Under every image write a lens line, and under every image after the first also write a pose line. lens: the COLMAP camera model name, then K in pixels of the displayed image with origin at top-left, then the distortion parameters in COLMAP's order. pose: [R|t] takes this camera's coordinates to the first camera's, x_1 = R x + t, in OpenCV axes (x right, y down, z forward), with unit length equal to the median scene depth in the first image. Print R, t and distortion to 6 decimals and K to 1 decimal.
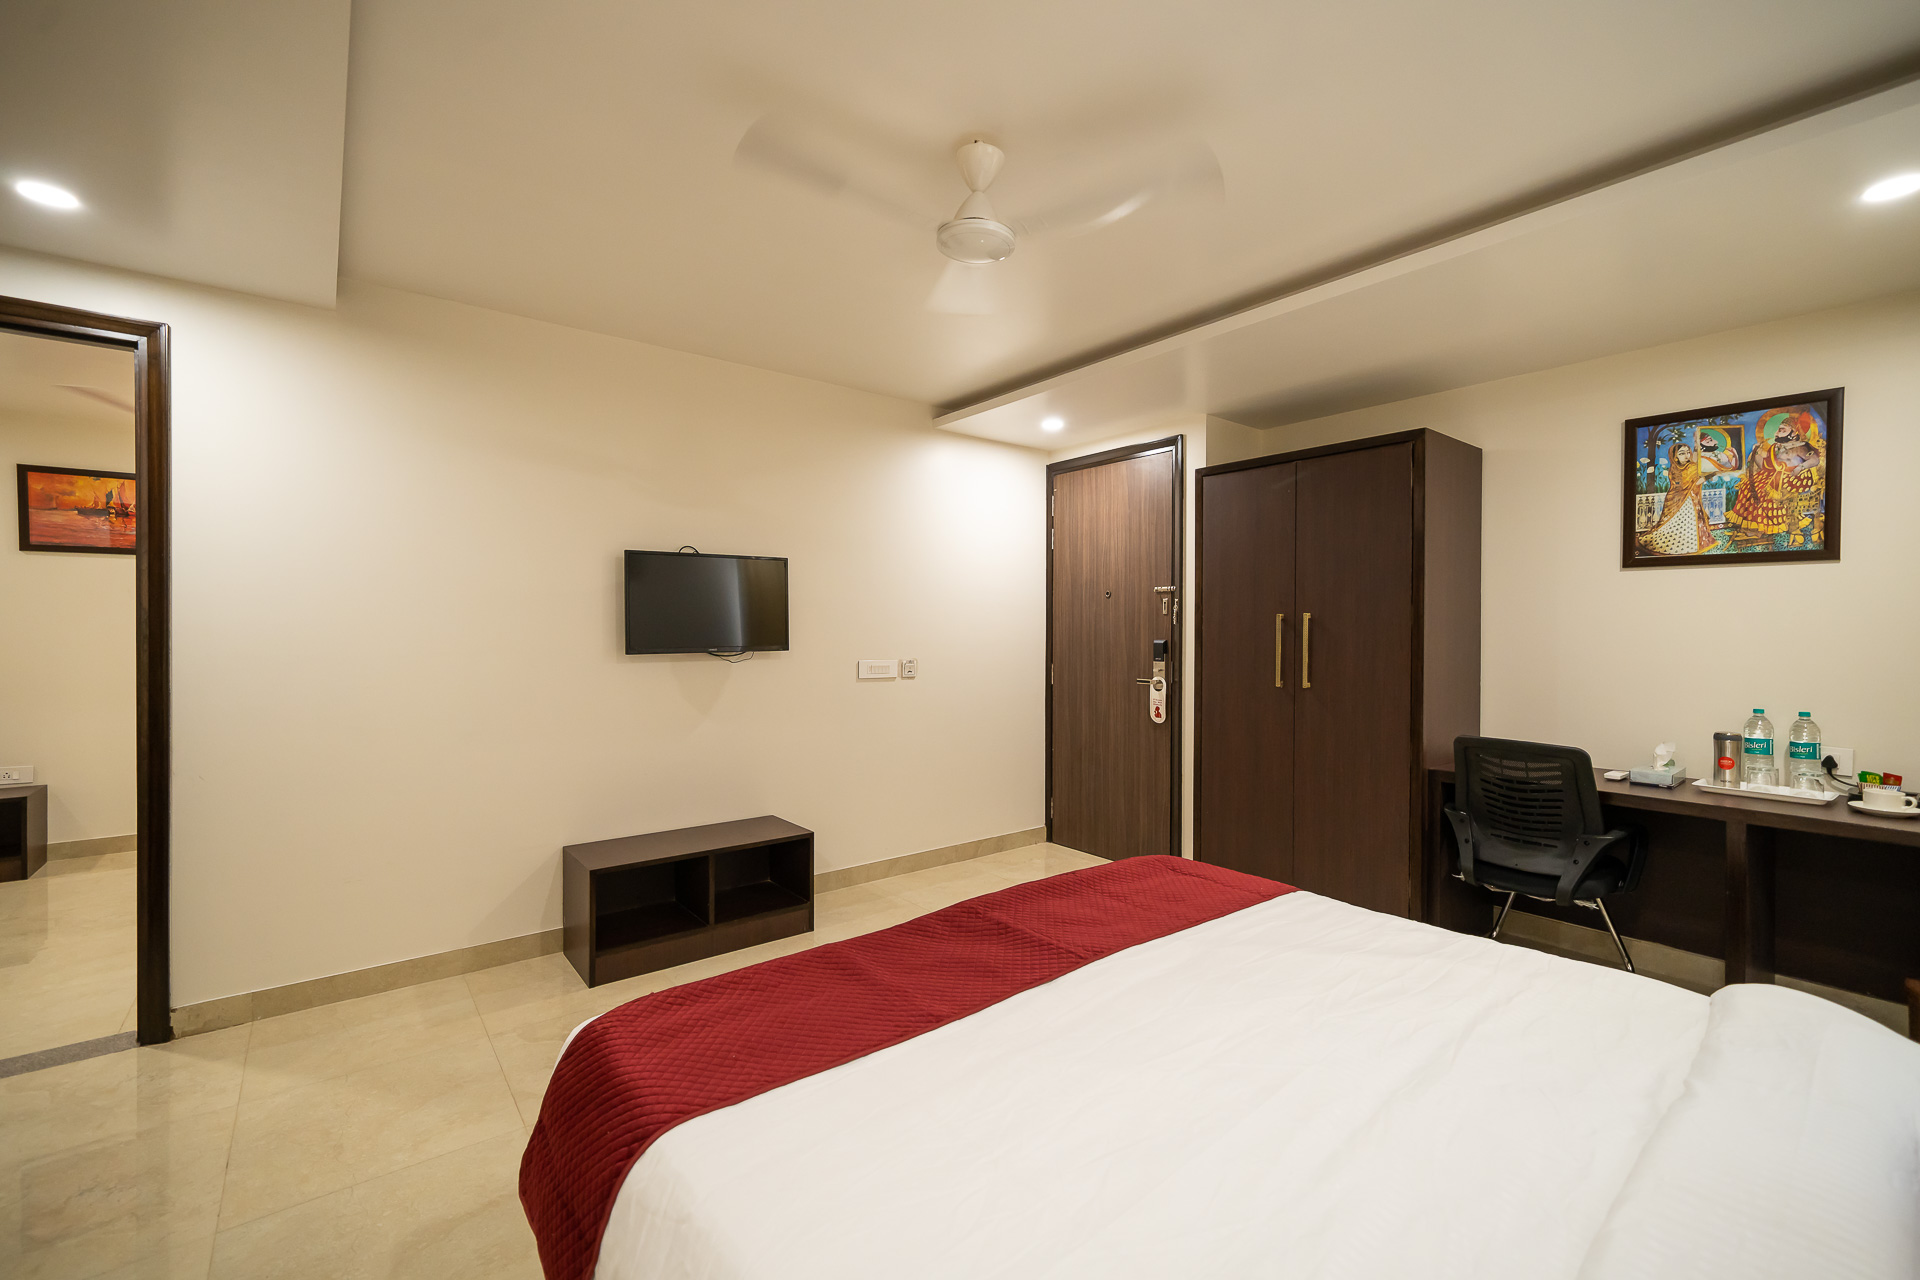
lens RADIAL K [[787.0, 0, 959.6], [0, 787.0, 633.4], [0, 0, 1]] dist [-0.000622, -0.000140]
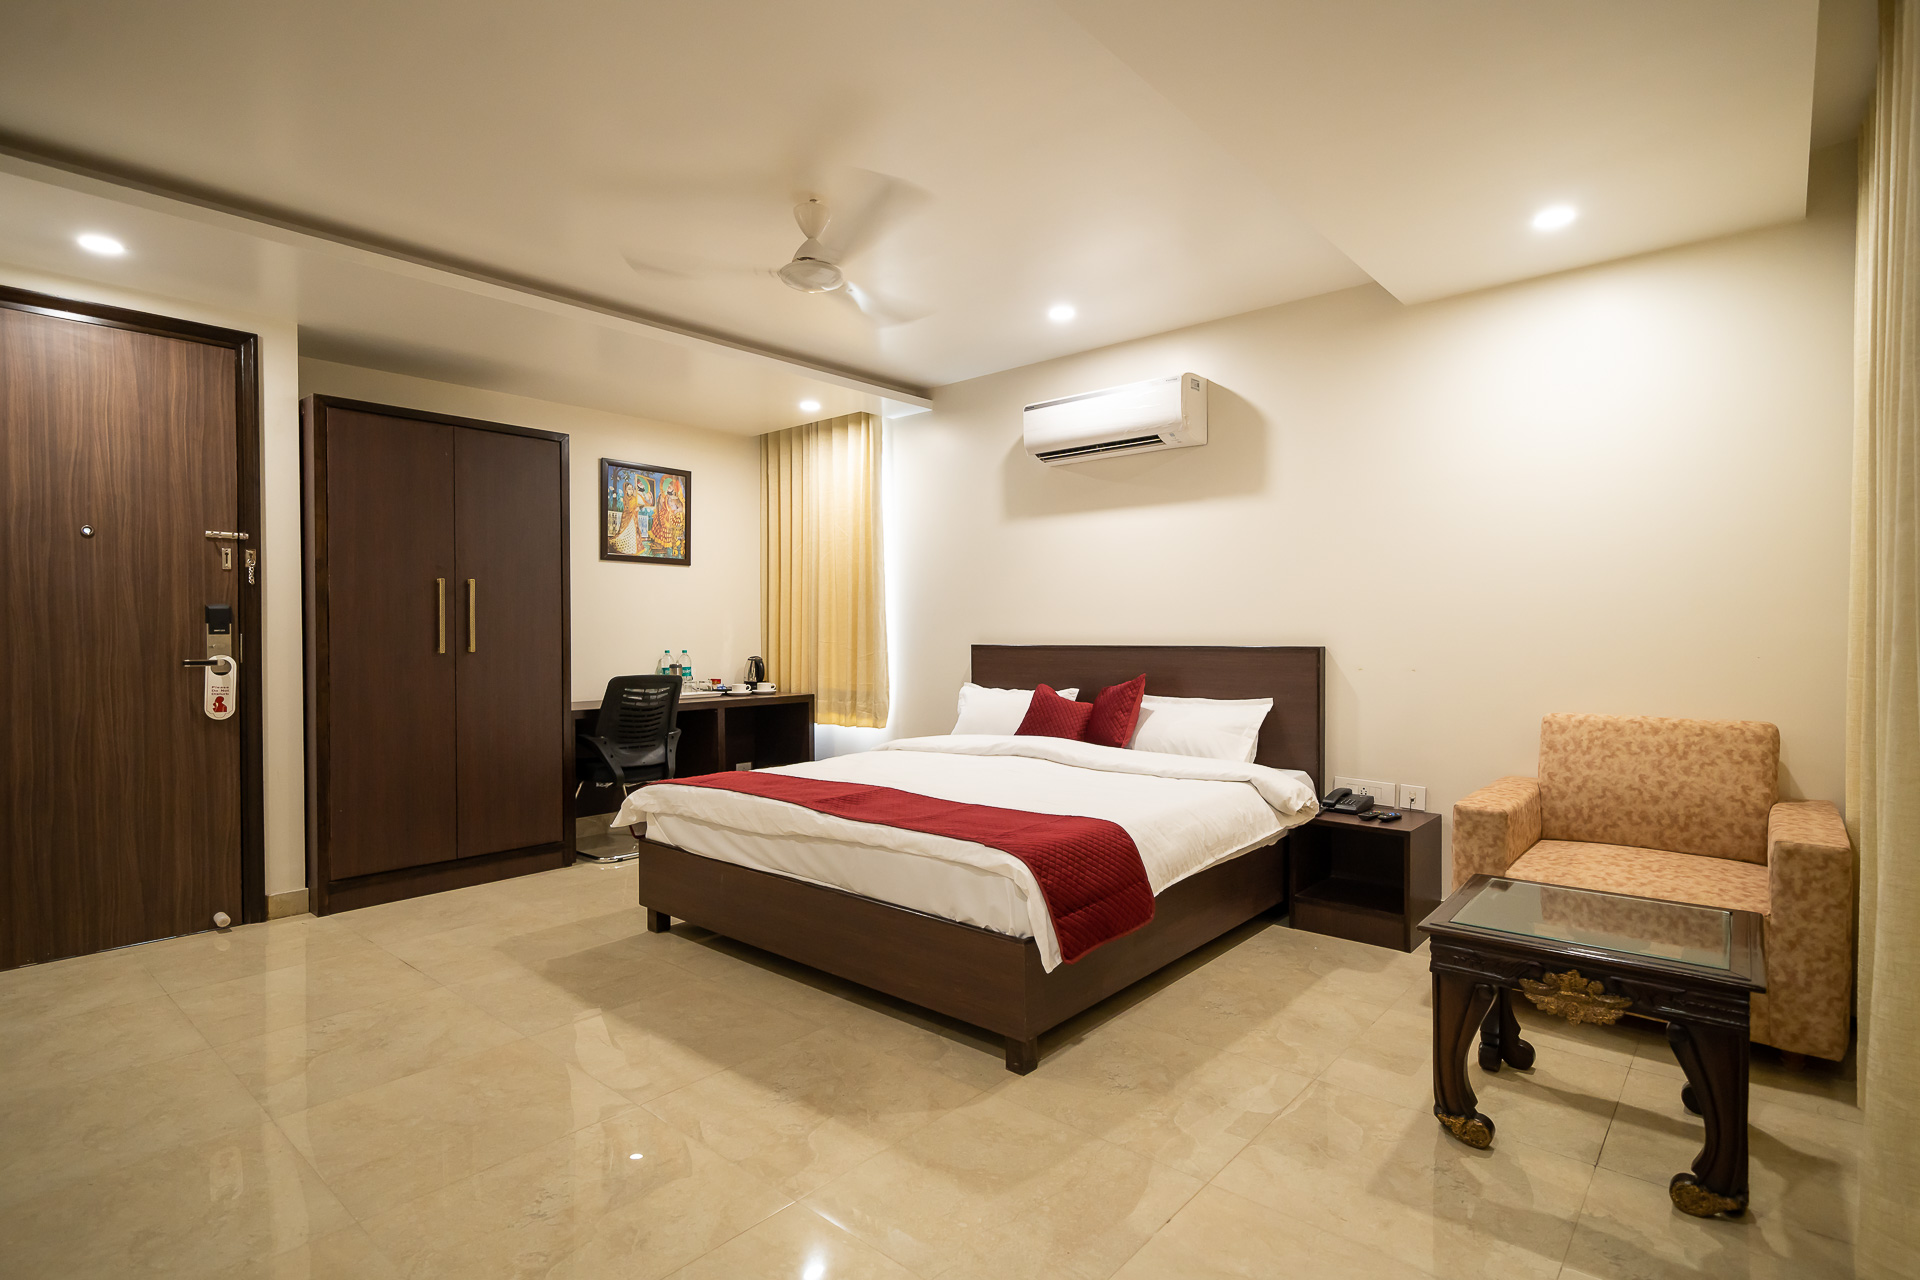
lens RADIAL K [[968.5, 0, 955.2], [0, 968.5, 643.5], [0, 0, 1]] dist [0.001333, 0.000174]
pose [[-0.172995, -0.011333, 0.984857, -1.068362], [0.009339, 0.999870, 0.013146, 0.055606], [-0.984878, 0.011472, -0.172867, 0.700971]]
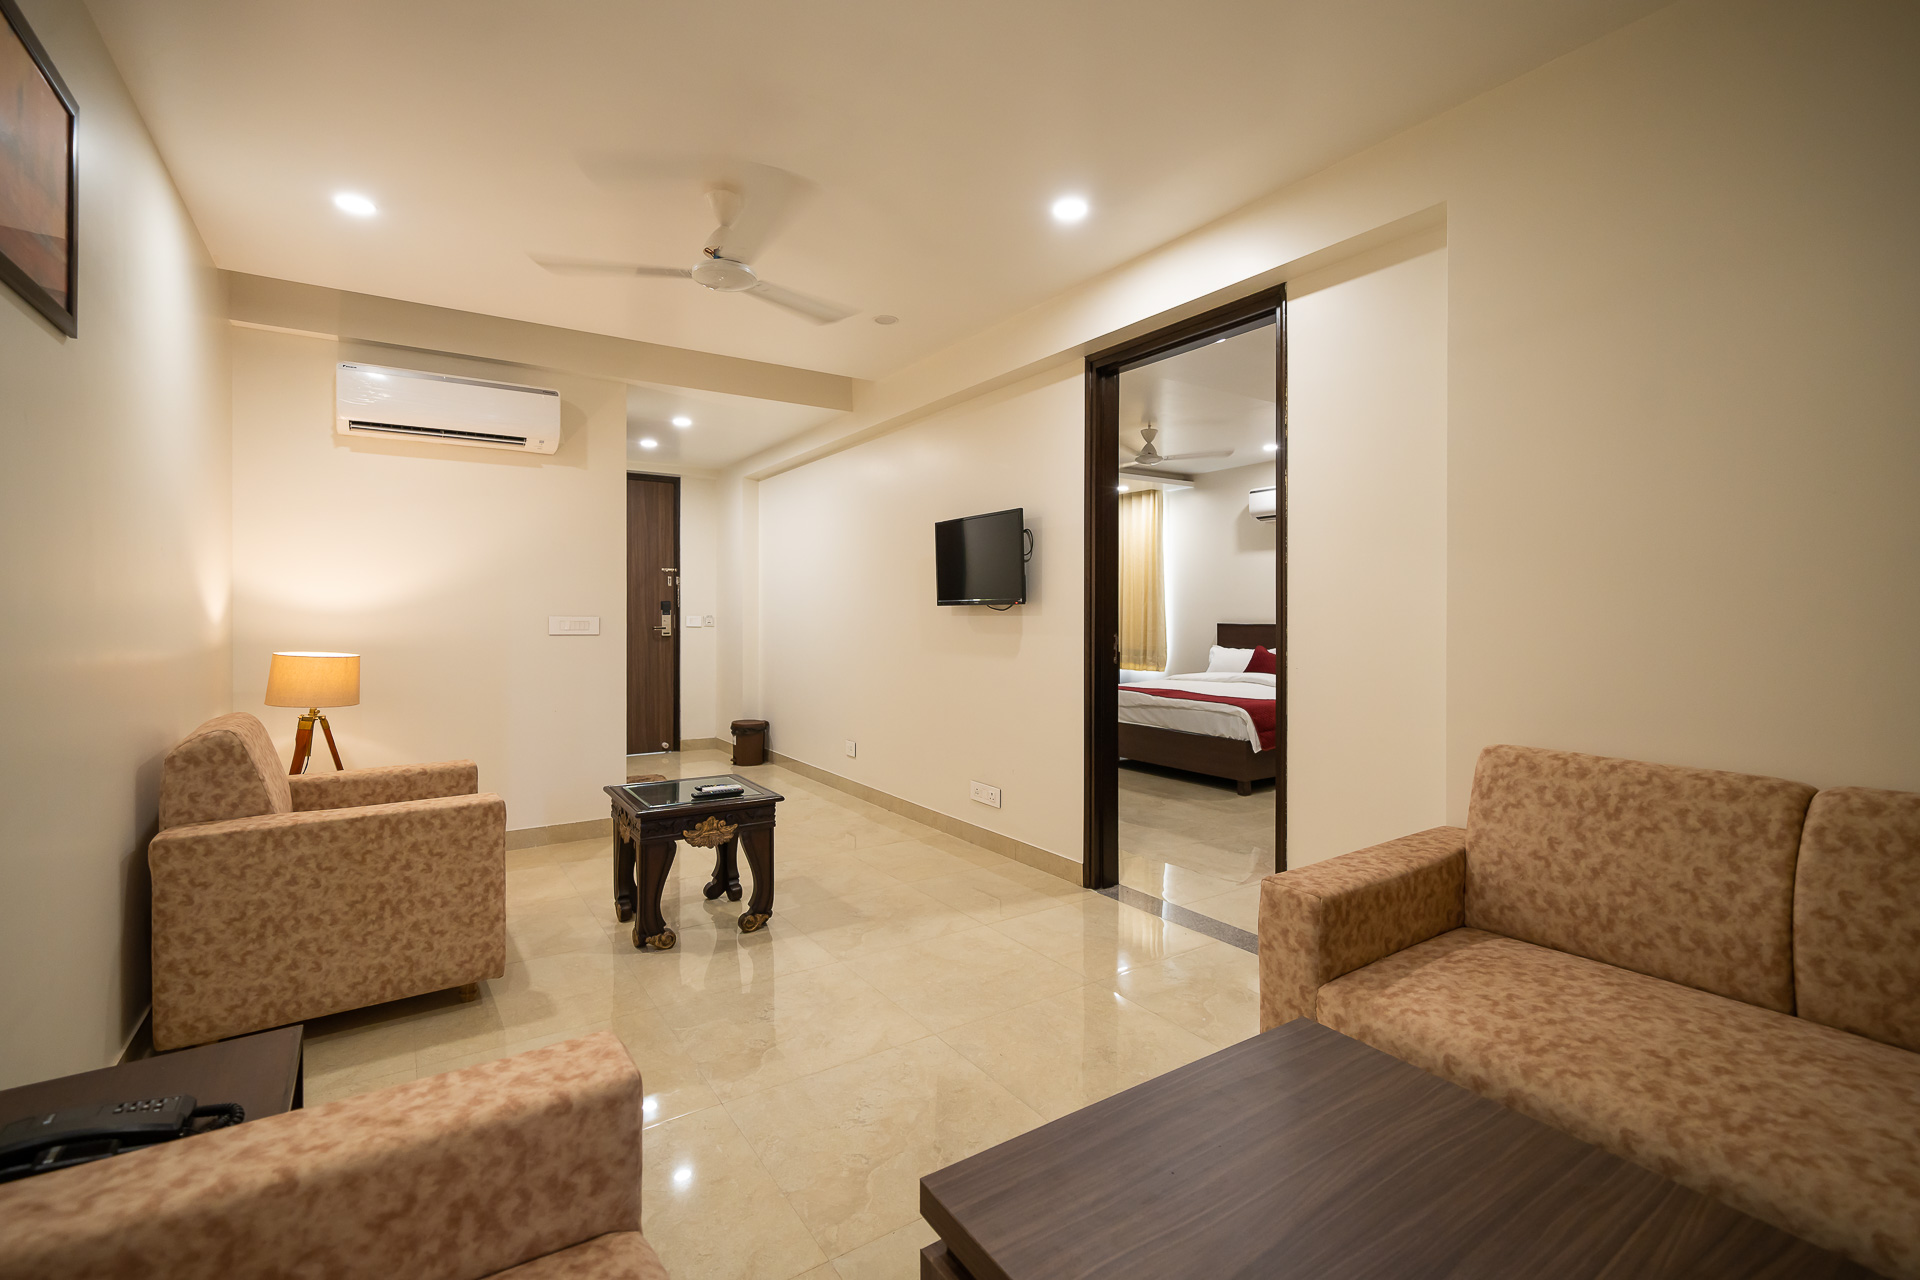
lens RADIAL K [[851.5, 0, 961.9], [0, 851.5, 630.8], [0, 0, 1]] dist [0.000871, 0.000015]
pose [[0.085962, -0.019463, 0.996108, -2.166742], [0.009703, 0.999778, 0.018697, 0.046229], [-0.996251, 0.008058, 0.086132, 0.957389]]
